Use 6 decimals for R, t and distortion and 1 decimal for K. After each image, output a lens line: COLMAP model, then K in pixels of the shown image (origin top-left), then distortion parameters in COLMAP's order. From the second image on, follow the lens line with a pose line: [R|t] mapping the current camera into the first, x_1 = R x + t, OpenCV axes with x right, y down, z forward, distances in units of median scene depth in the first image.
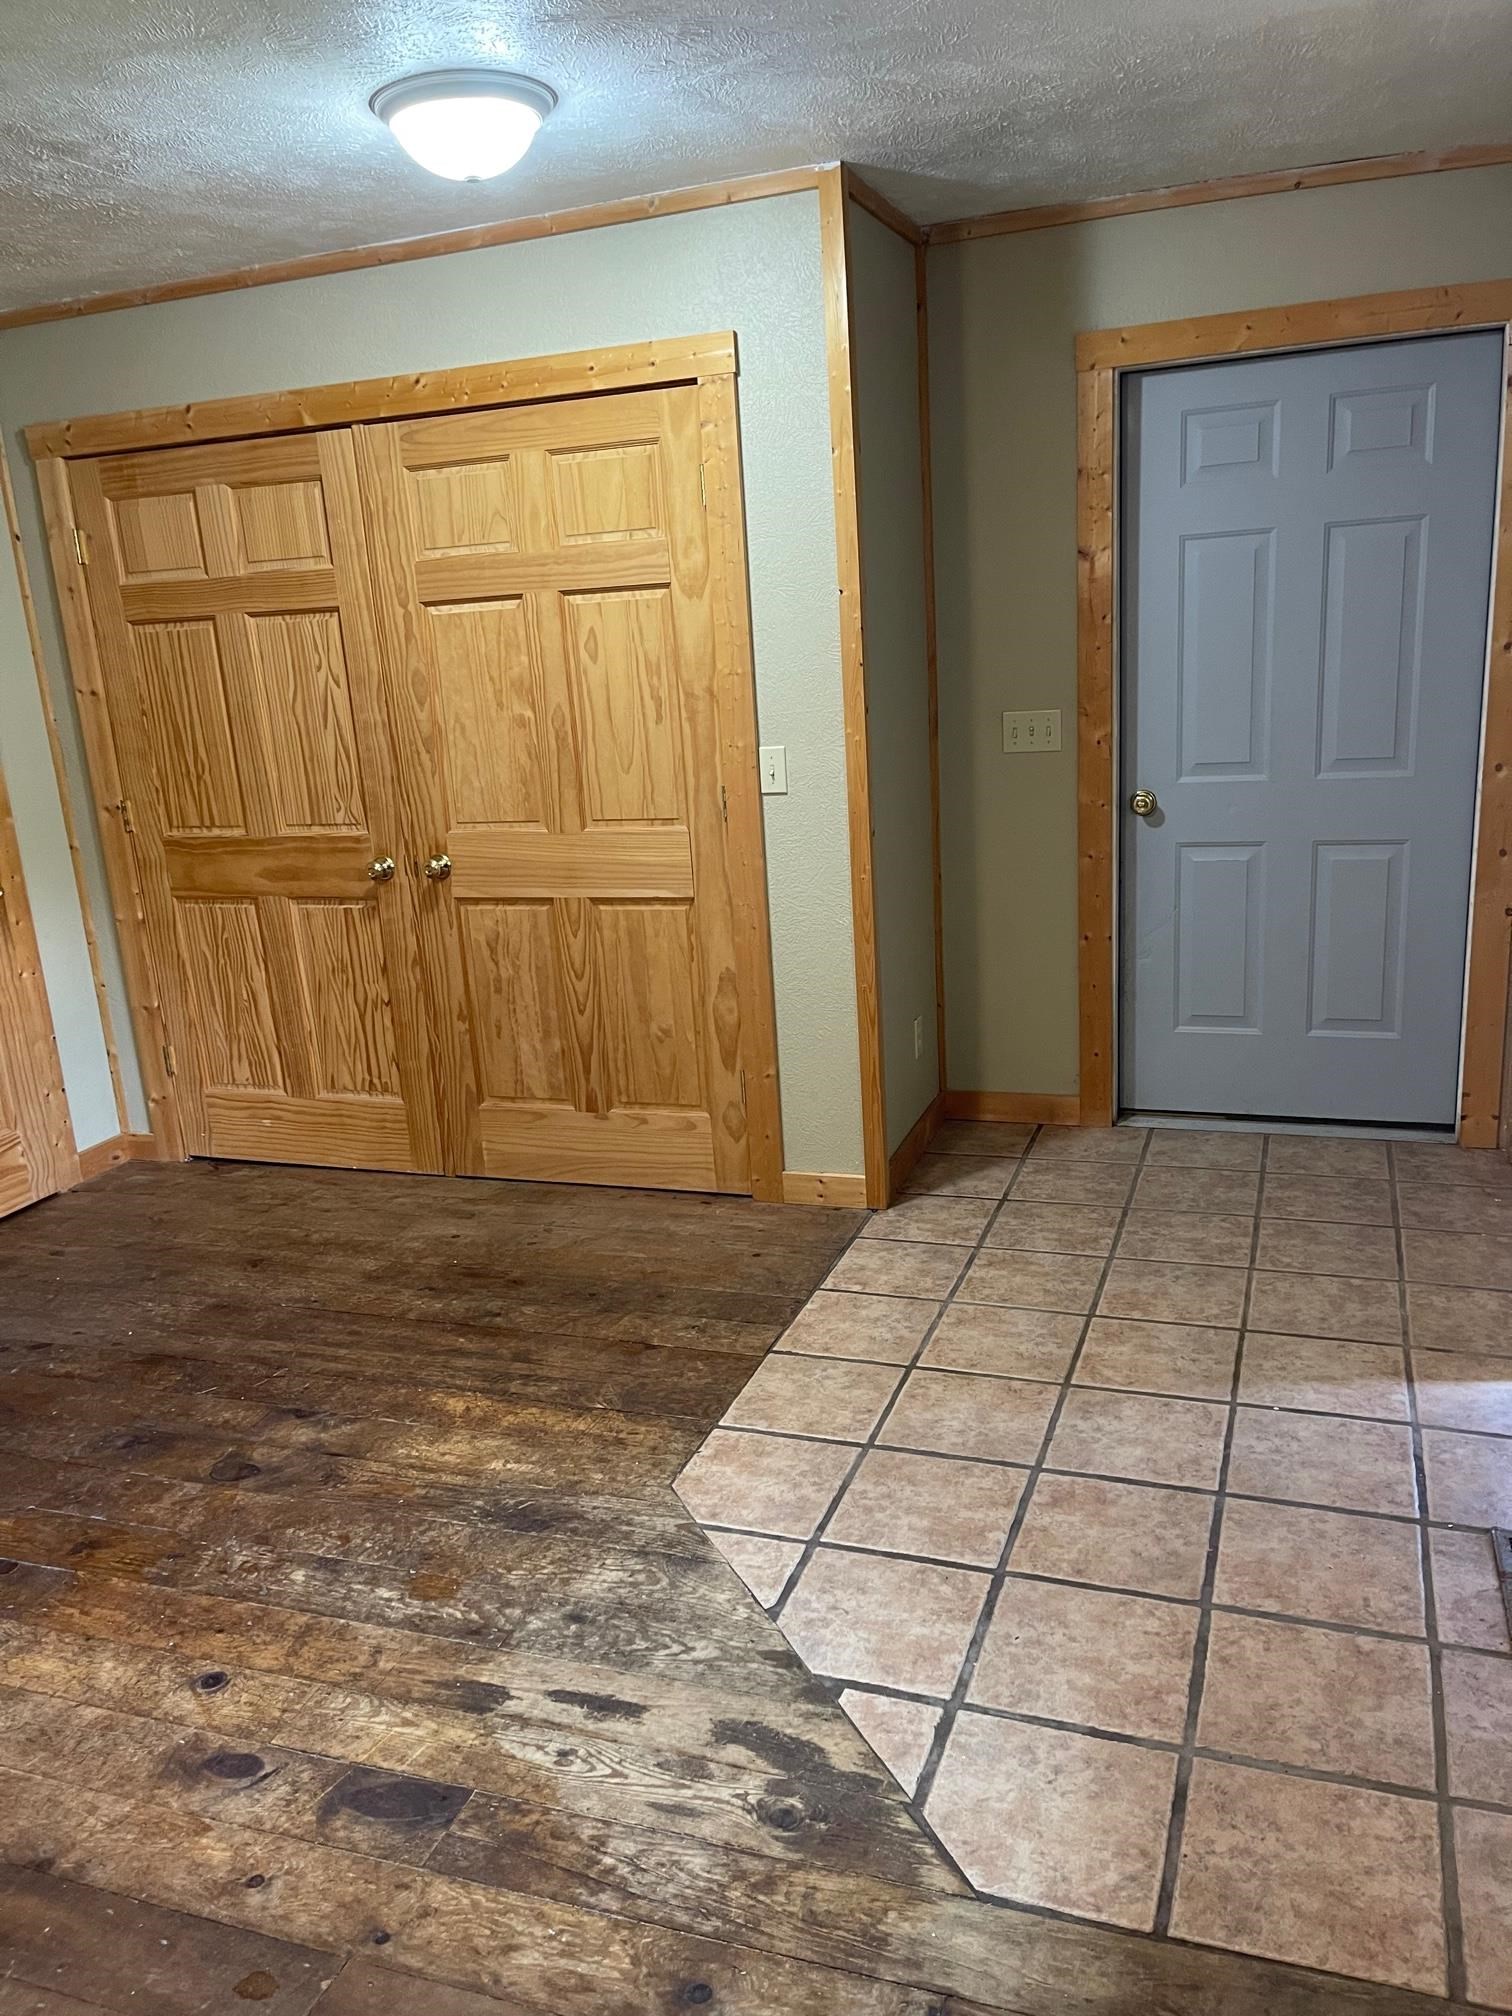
lens RADIAL K [[1523.0, 0, 751.9], [0, 1523.0, 1019.3], [0, 0, 1]] dist [0.056558, -0.044814]
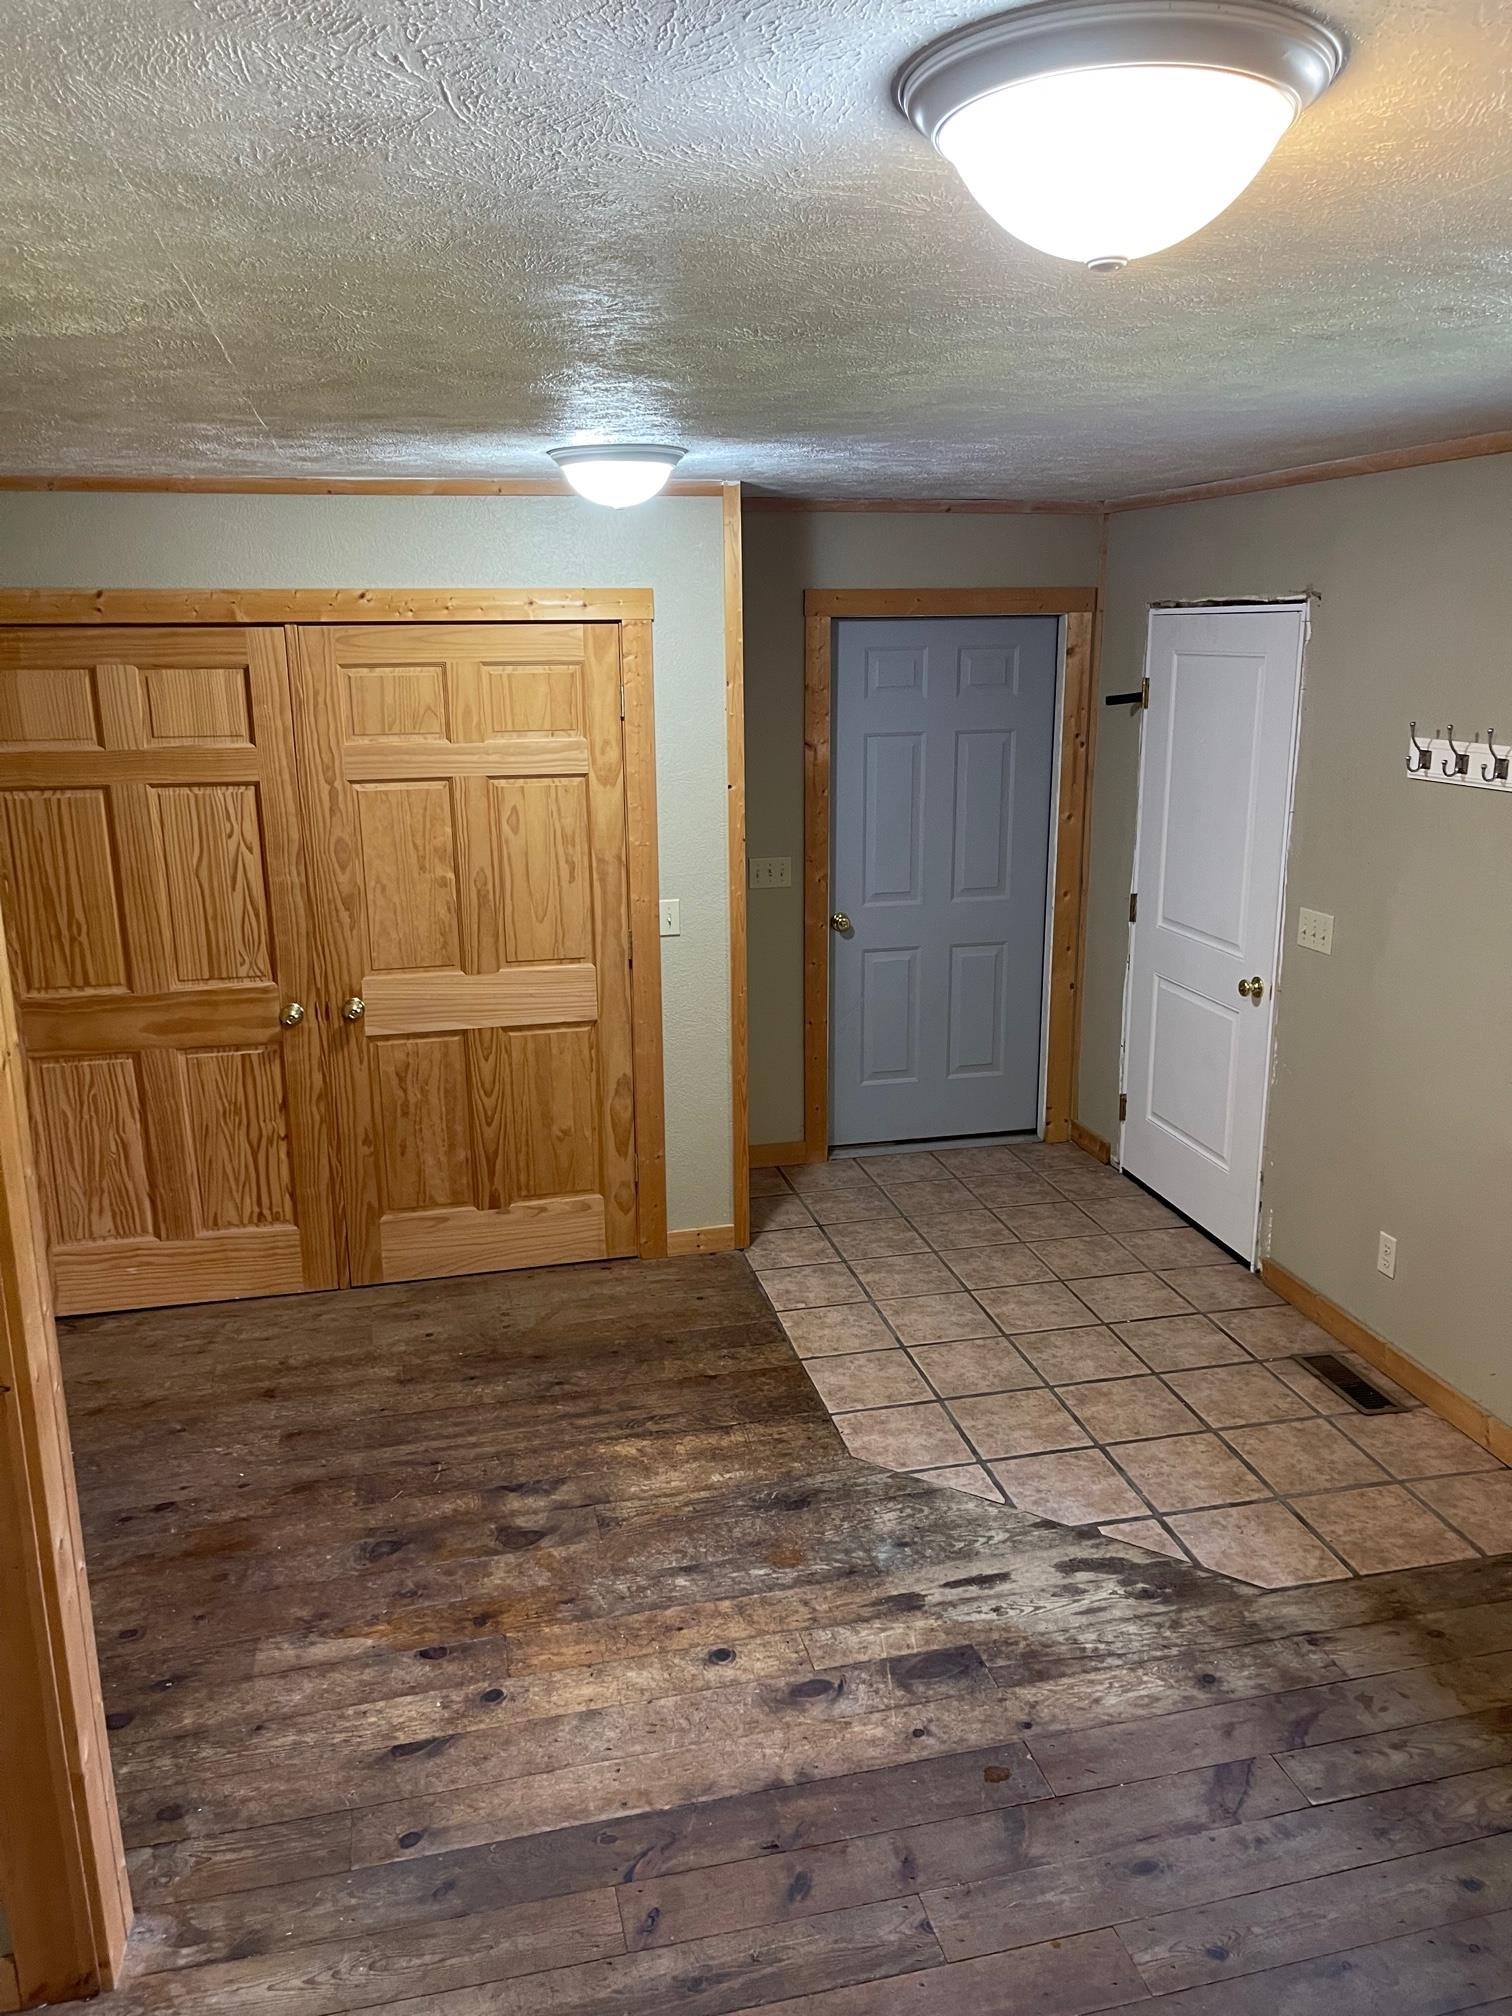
lens RADIAL K [[1523.0, 0, 757.7], [0, 1523.0, 1005.5], [0, 0, 1]] dist [0.056558, -0.044814]
pose [[0.832910, -0.078060, 0.547875, -0.614405], [0.094205, 0.995552, -0.001371, -0.079529], [-0.545331, 0.052755, 0.836559, -0.102159]]
